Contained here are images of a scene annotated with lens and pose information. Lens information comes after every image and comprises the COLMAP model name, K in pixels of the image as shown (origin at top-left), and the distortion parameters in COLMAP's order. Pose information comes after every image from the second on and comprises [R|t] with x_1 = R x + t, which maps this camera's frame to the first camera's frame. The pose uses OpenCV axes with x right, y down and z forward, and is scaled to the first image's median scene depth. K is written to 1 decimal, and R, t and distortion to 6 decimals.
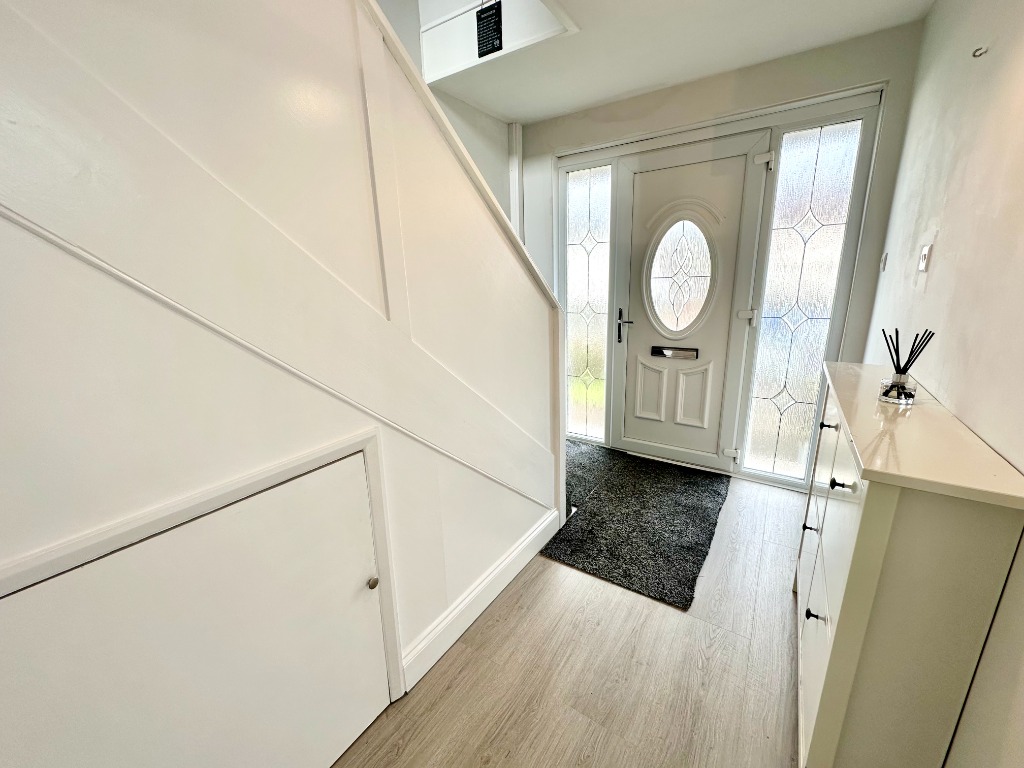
lens RADIAL K [[407.3, 0, 511.1], [0, 407.3, 381.4], [0, 0, 1]] dist [-0.000699, 0.000229]
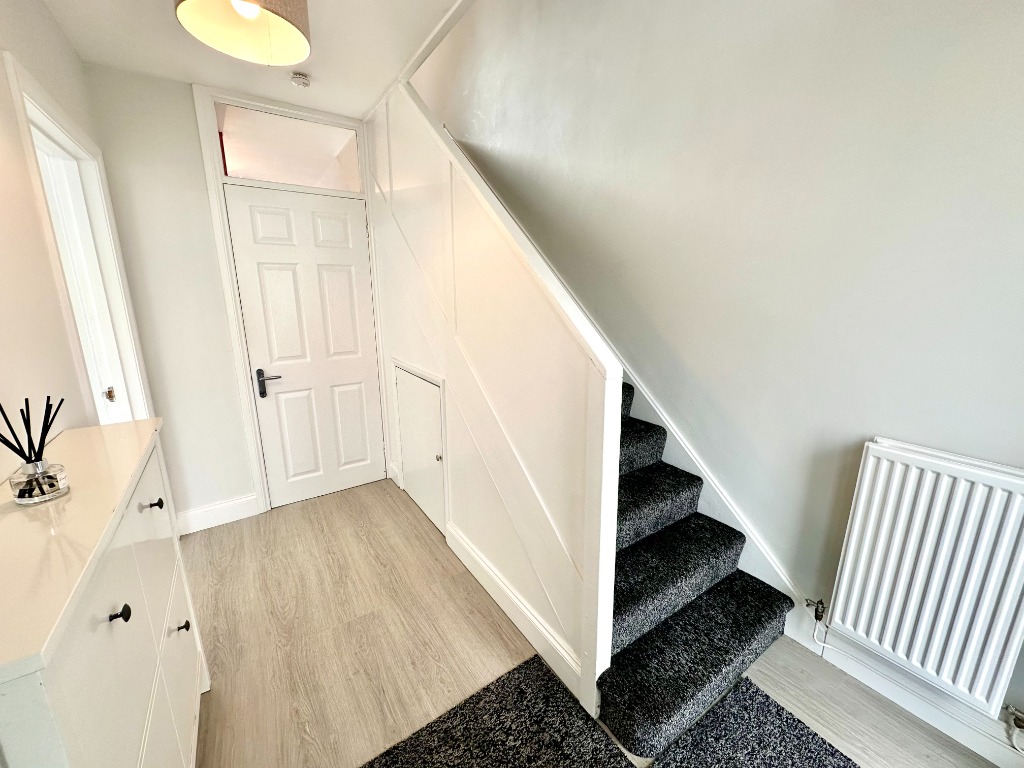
lens RADIAL K [[407.3, 0, 511.1], [0, 407.3, 381.4], [0, 0, 1]] dist [-0.000699, 0.000229]
pose [[-0.369678, 0.237320, -0.898342, 0.879056], [-0.224450, 0.915391, 0.334188, -0.402802], [0.901643, 0.325174, -0.285133, 1.339745]]
